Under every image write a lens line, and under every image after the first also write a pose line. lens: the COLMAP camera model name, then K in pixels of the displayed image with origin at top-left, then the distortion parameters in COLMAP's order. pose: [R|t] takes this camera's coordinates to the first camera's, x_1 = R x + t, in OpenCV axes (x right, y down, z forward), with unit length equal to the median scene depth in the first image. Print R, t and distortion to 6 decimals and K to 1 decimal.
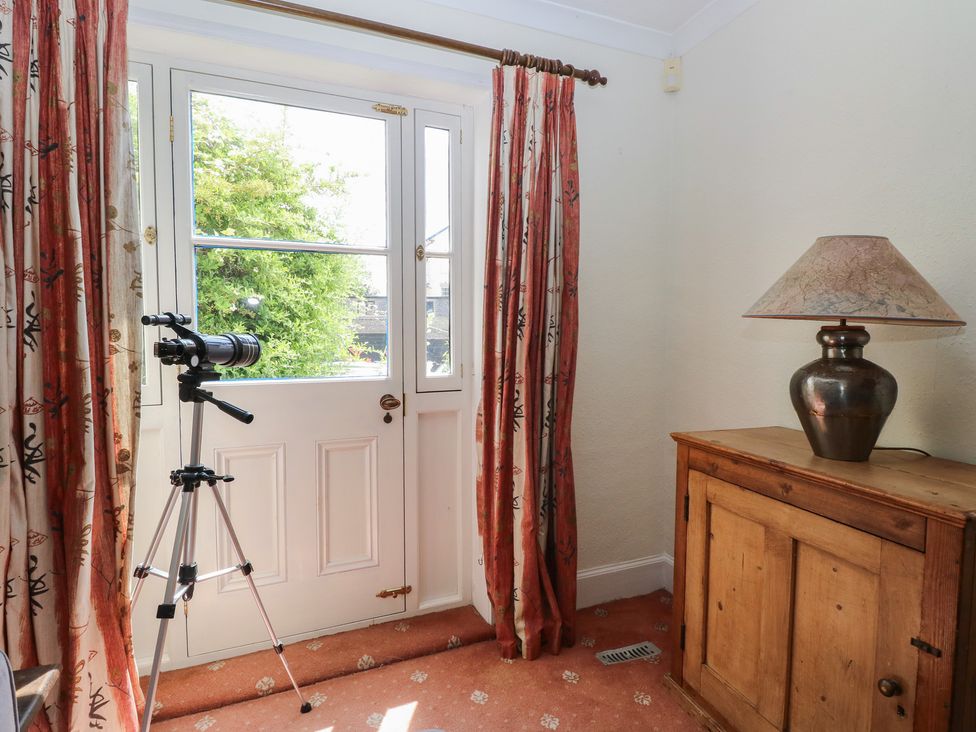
lens RADIAL K [[535.1, 0, 487.7], [0, 535.1, 355.9], [0, 0, 1]] dist [-0.006638, -0.006073]
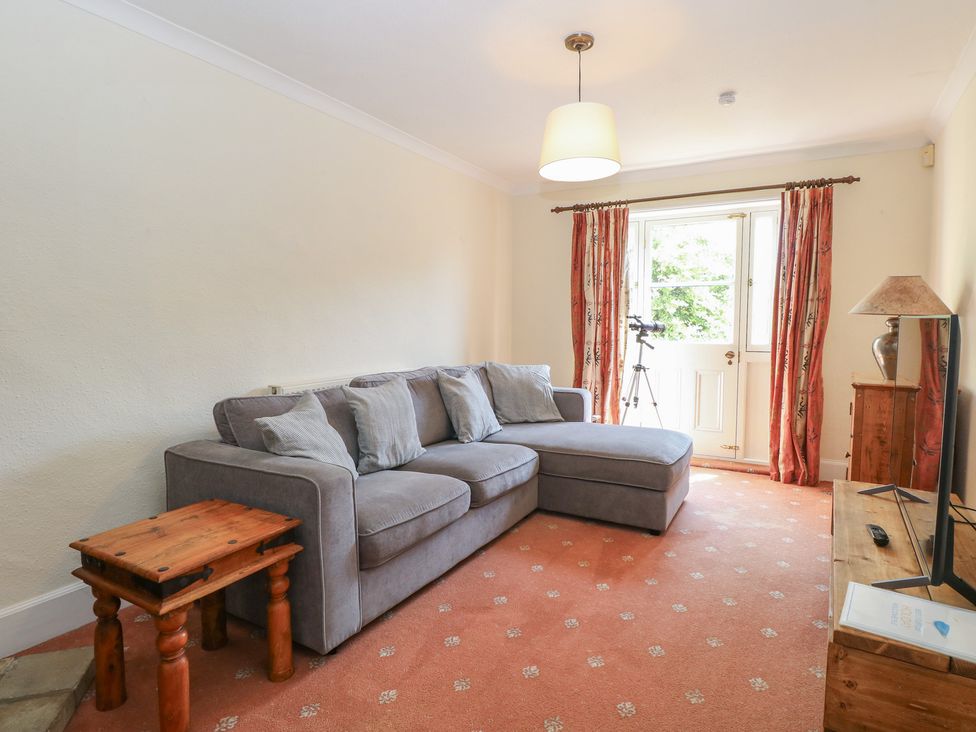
lens RADIAL K [[535.1, 0, 487.9], [0, 535.1, 362.3], [0, 0, 1]] dist [-0.006638, -0.006073]
pose [[0.620424, 0.057041, -0.782190, 1.239513], [-0.040335, 0.998352, 0.040811, 0.098377], [0.783229, 0.006230, 0.621702, -1.505193]]
